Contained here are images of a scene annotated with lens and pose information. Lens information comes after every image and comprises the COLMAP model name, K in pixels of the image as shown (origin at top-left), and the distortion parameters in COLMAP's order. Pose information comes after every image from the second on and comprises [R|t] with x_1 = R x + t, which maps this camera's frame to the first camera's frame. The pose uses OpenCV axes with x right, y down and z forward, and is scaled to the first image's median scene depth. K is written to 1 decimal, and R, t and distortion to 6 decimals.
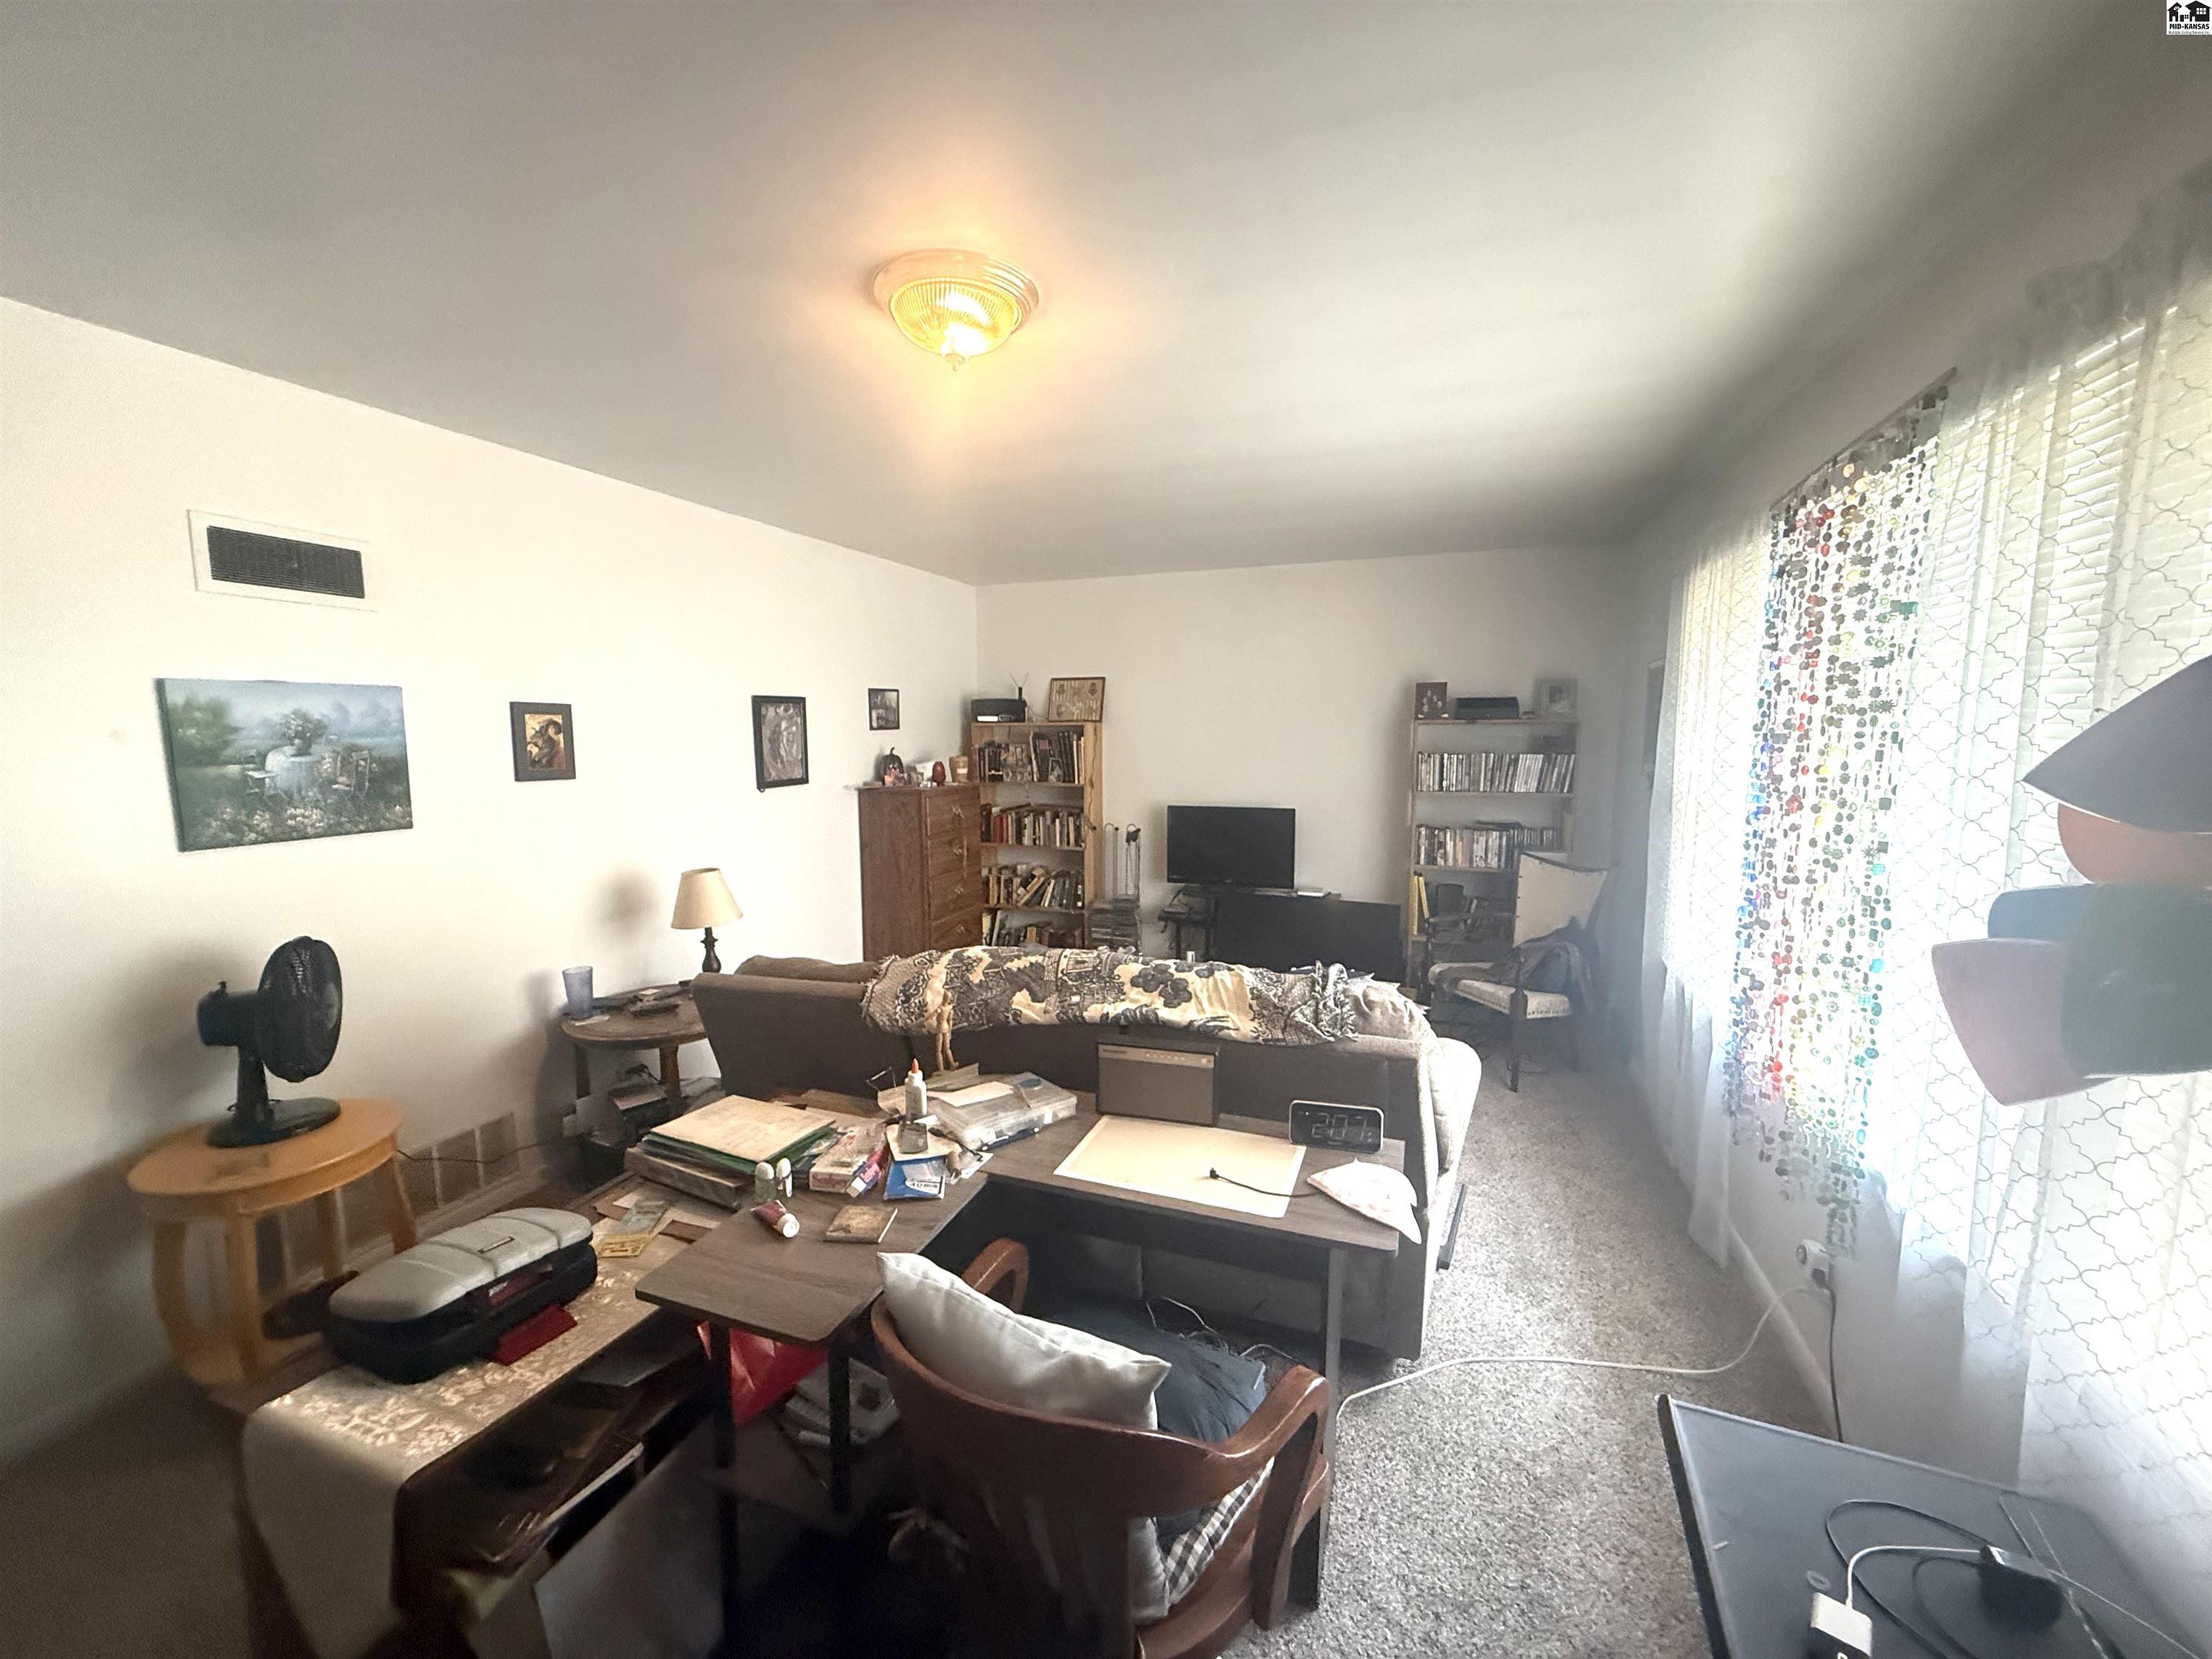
lens RADIAL K [[889.5, 0, 1108.5], [0, 889.5, 829.7], [0, 0, 1]] dist [-0.001914, 0.000517]
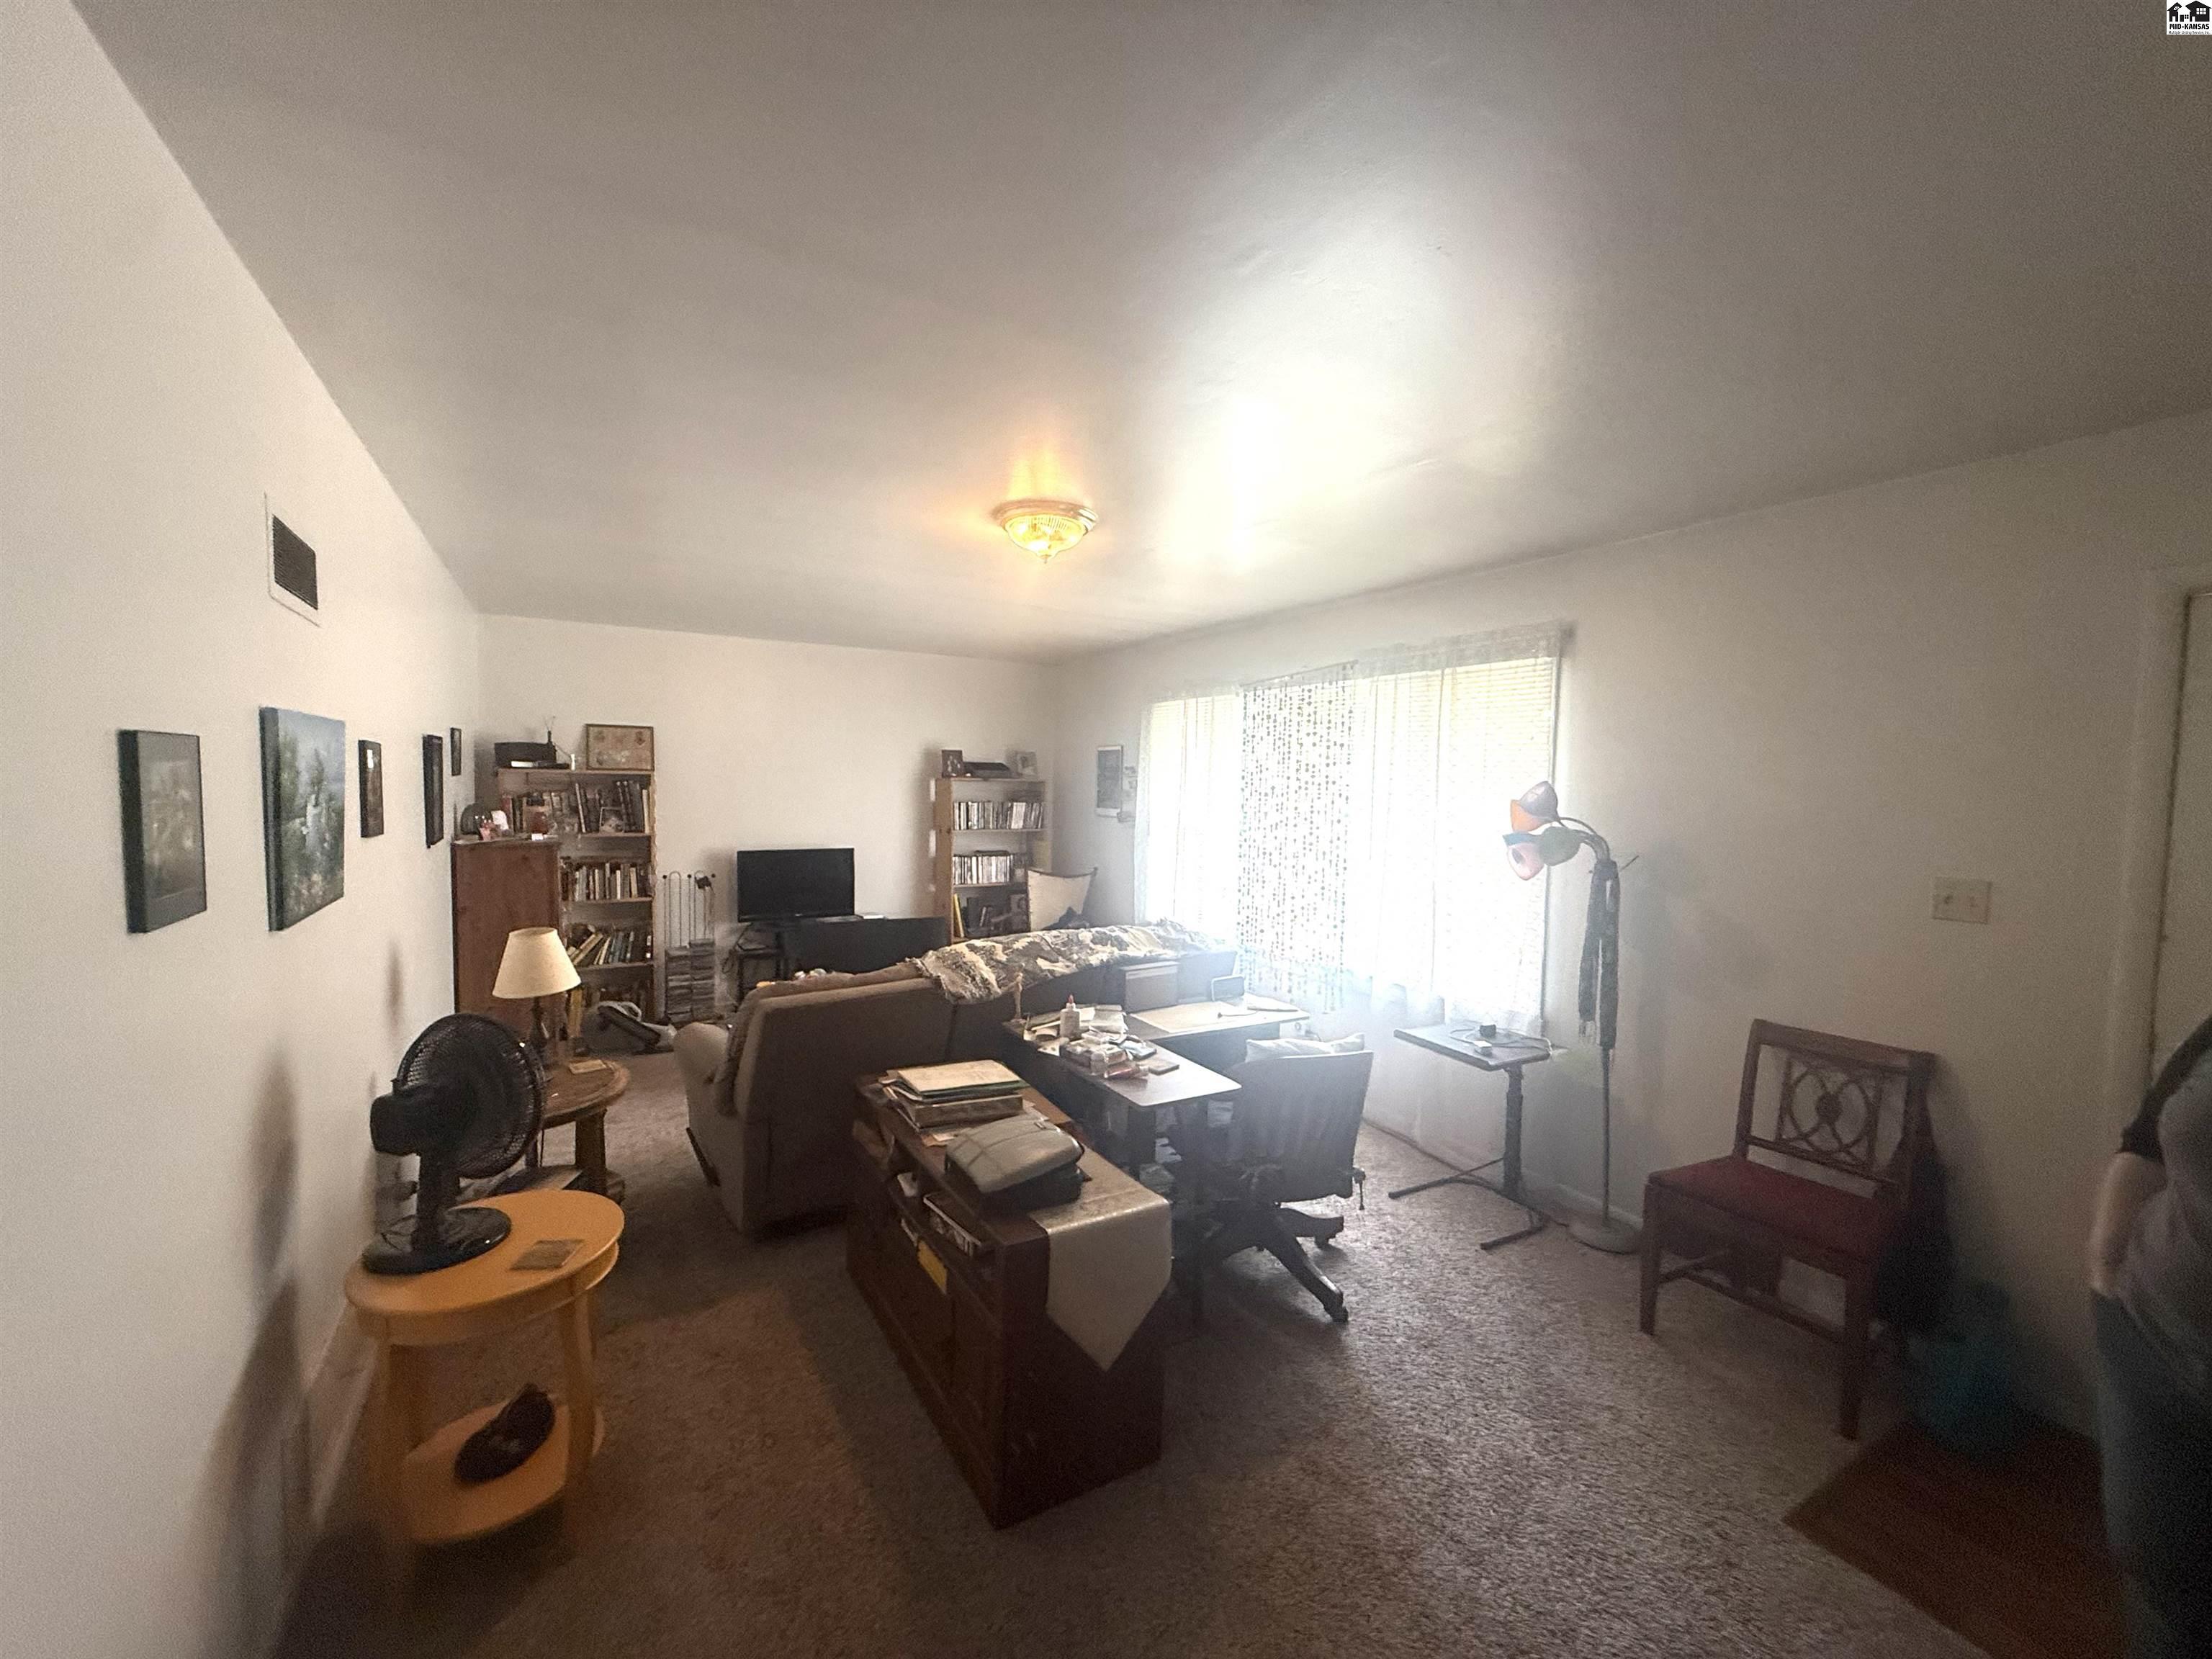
lens RADIAL K [[889.5, 0, 1105.1], [0, 889.5, 832.9], [0, 0, 1]] dist [-0.001914, 0.000517]
pose [[0.620863, -0.028742, 0.783392, -0.557558], [0.068782, 0.997471, -0.017916, 0.001150], [-0.780896, 0.065006, 0.621269, -0.017788]]
